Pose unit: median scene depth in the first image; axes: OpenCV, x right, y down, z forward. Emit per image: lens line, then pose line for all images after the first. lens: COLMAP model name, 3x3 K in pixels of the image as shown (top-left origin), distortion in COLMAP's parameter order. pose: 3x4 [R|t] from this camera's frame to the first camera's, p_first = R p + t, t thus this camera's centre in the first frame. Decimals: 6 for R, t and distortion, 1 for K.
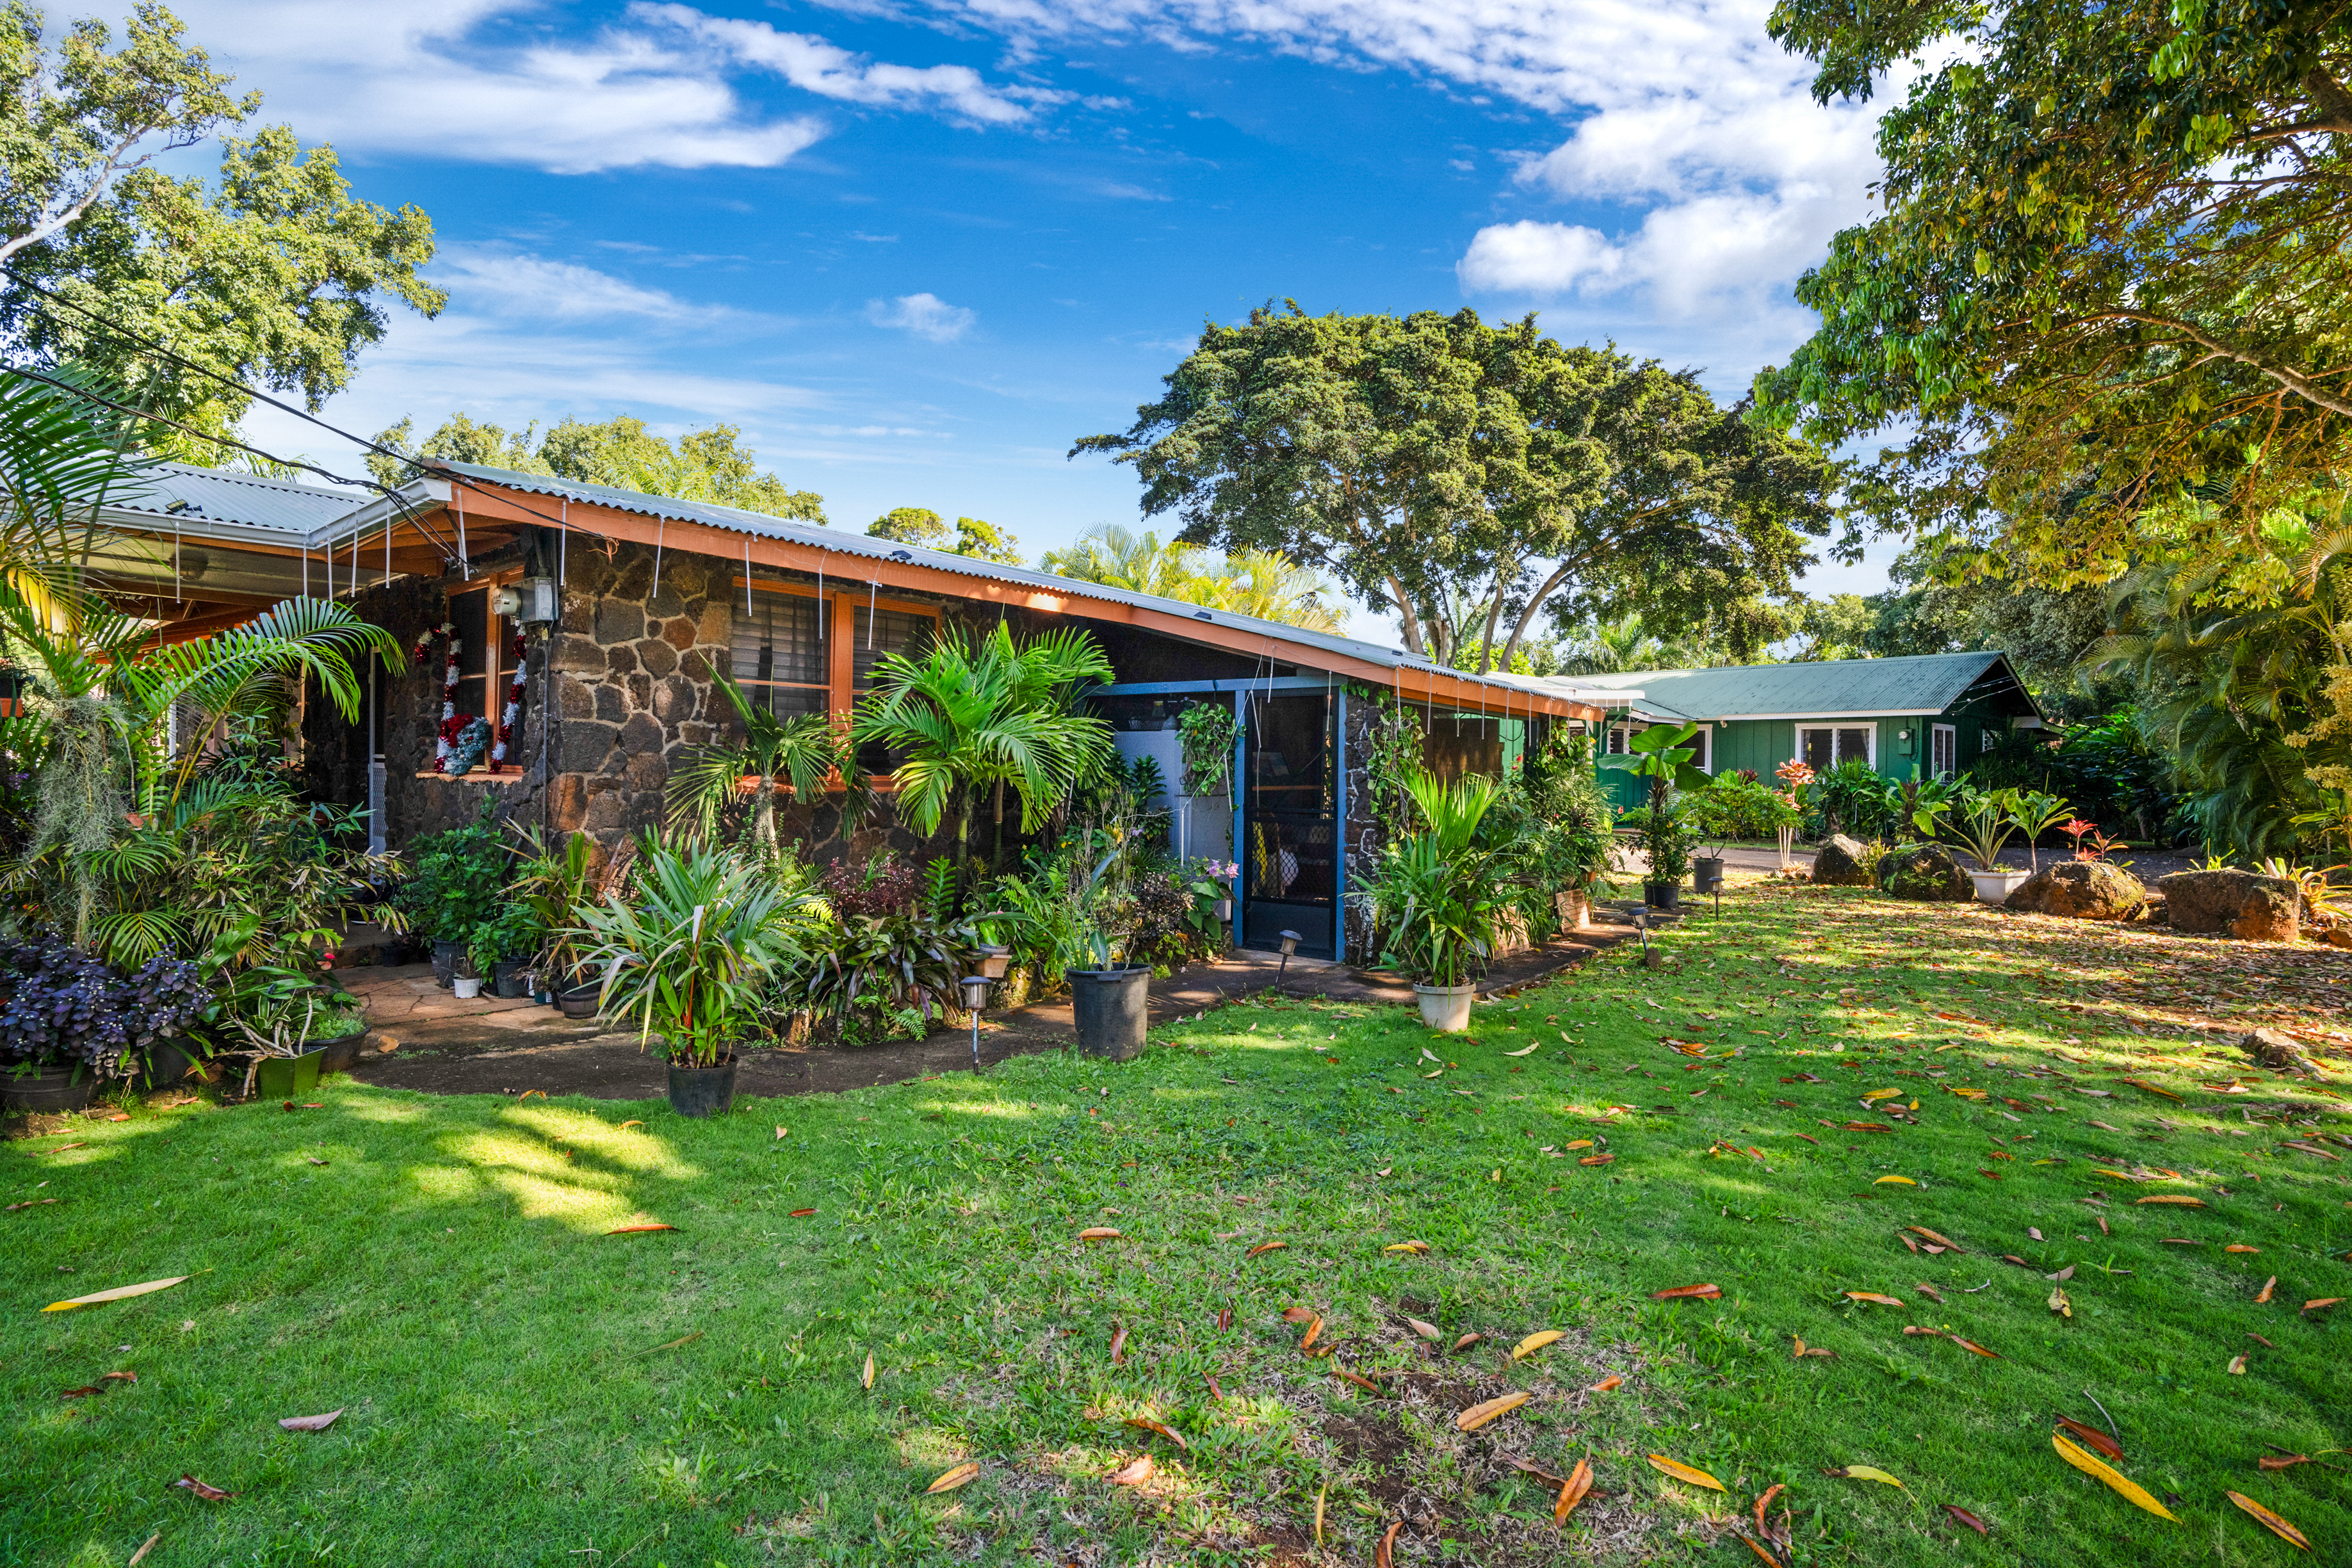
lens RADIAL K [[1095.8, 0, 1179.4], [0, 1095.8, 778.8], [0, 0, 1]] dist [-0.073213, 0.024860]
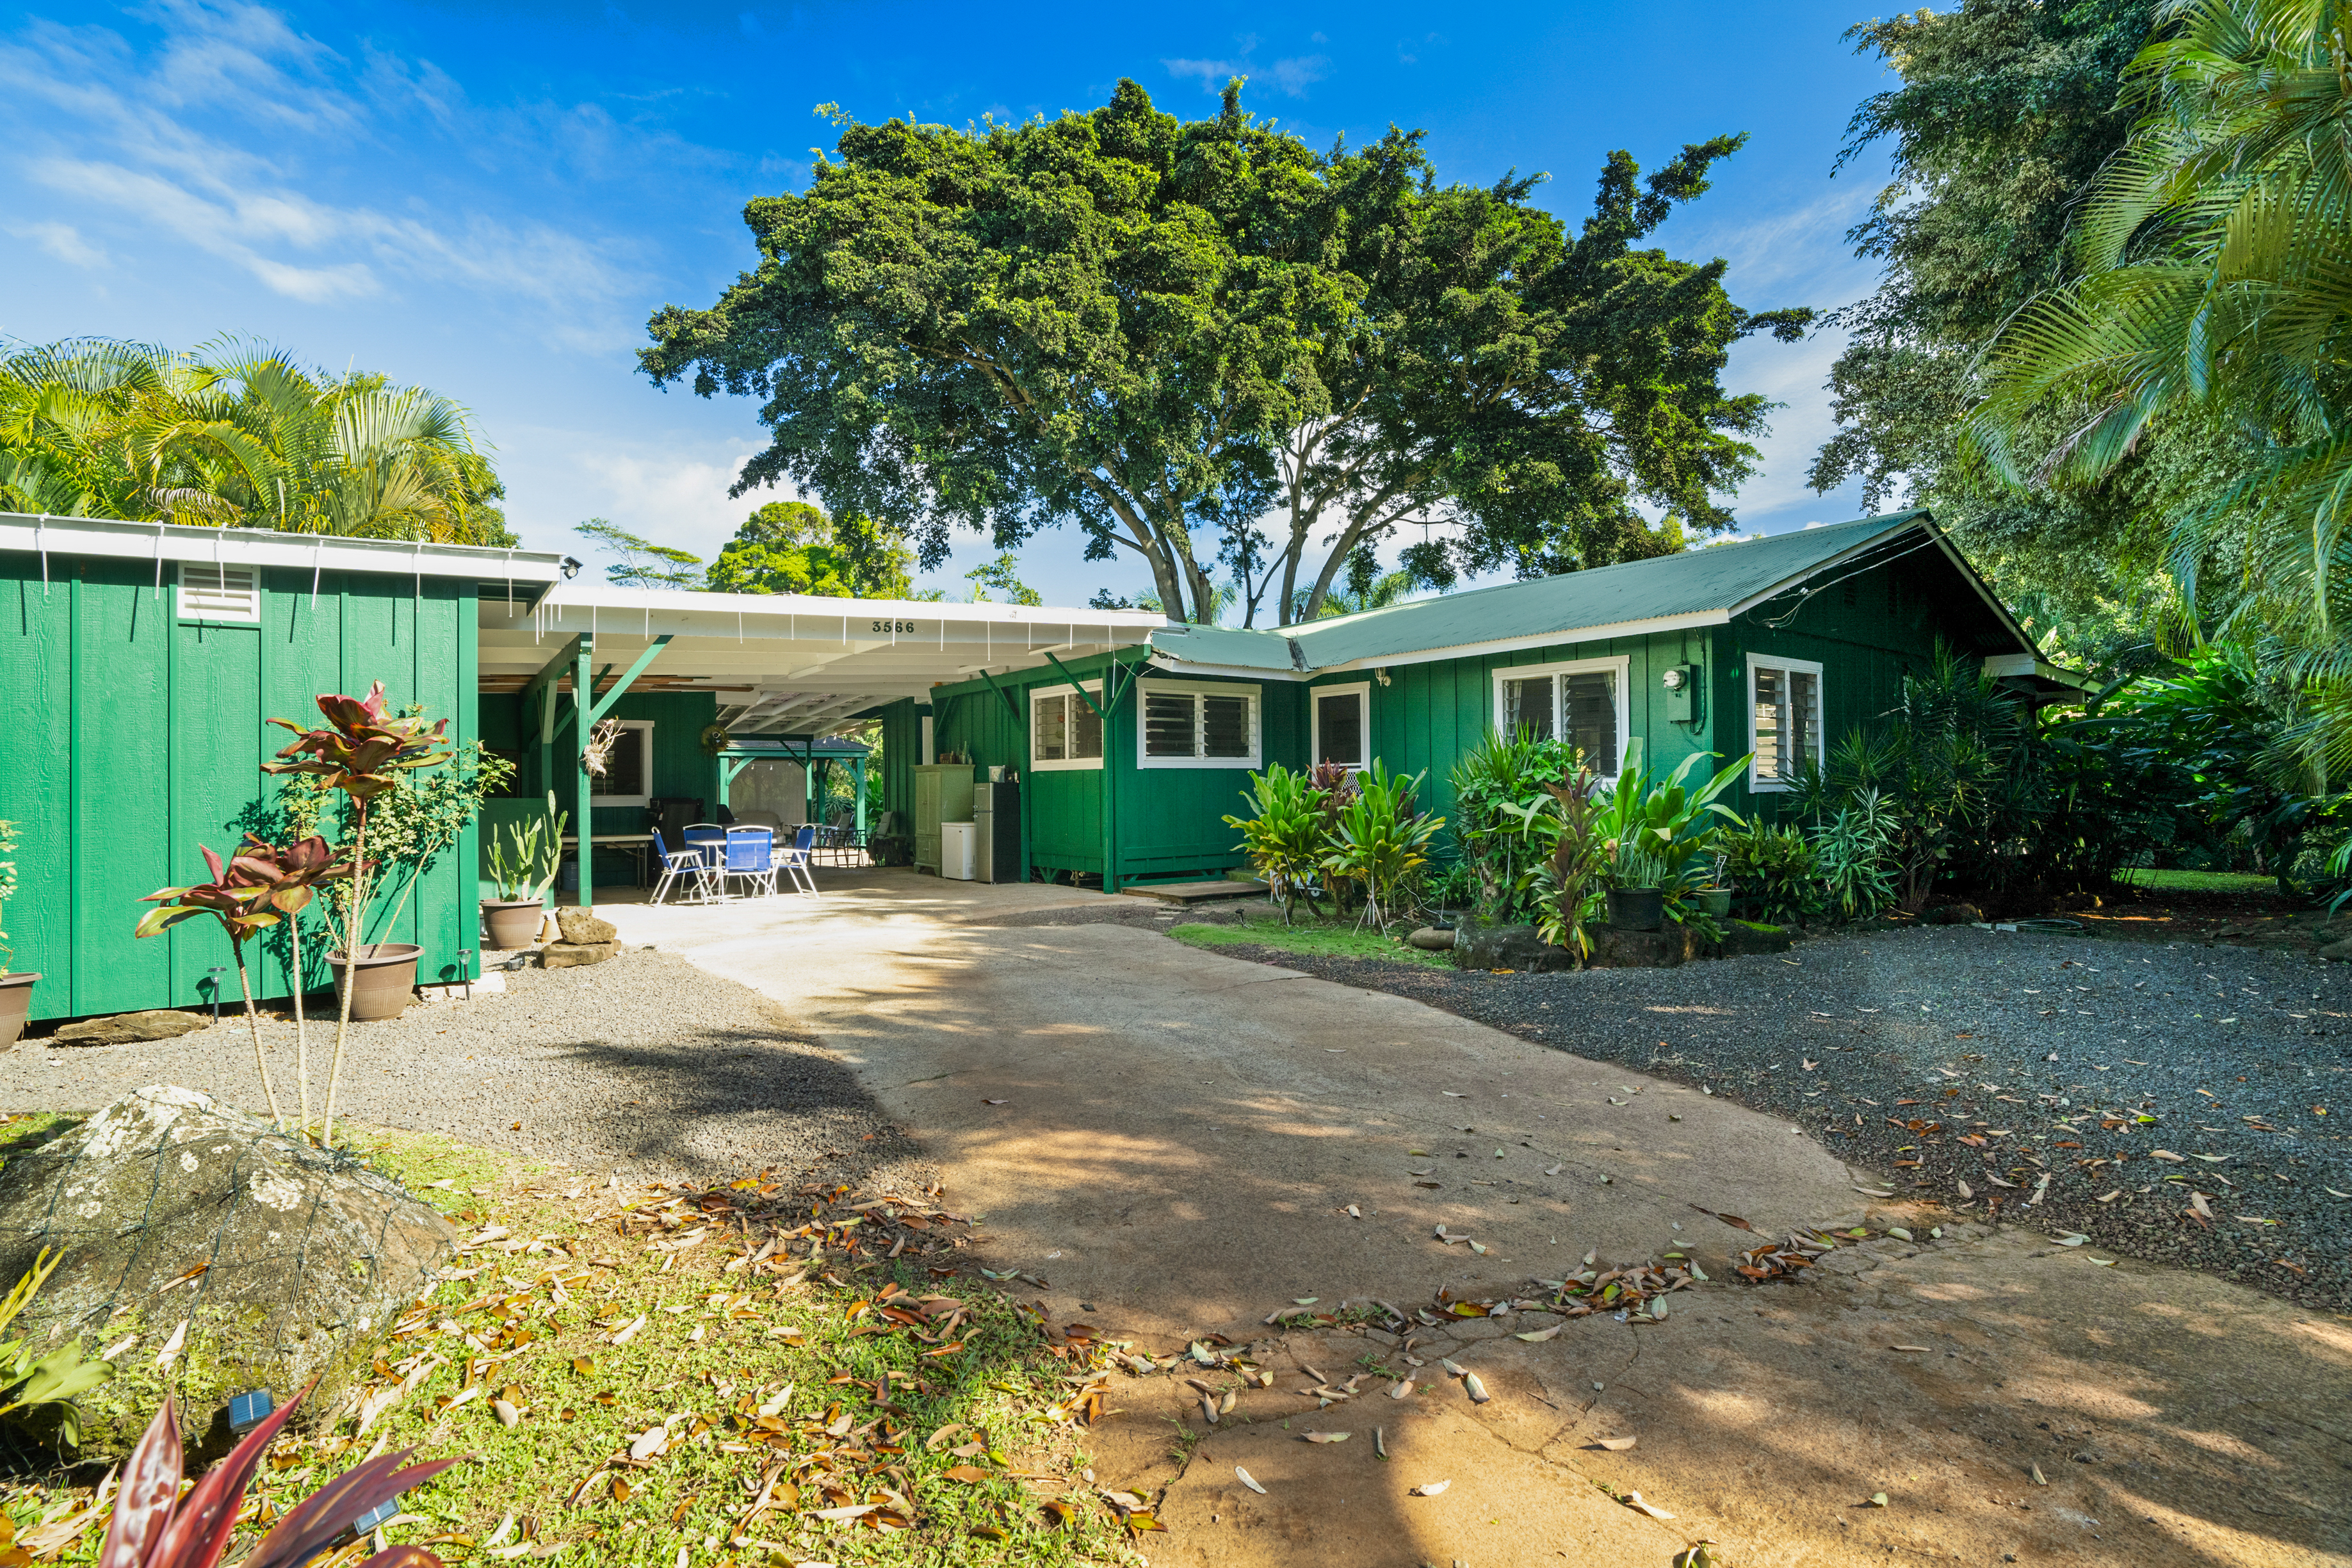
lens RADIAL K [[1095.8, 0, 1179.4], [0, 1095.8, 778.8], [0, 0, 1]] dist [-0.073213, 0.024860]
pose [[0.997766, -0.025834, -0.061616, 0.328640], [0.024976, 0.999581, -0.014657, 0.001310], [0.061969, 0.013086, 0.997992, 0.352719]]
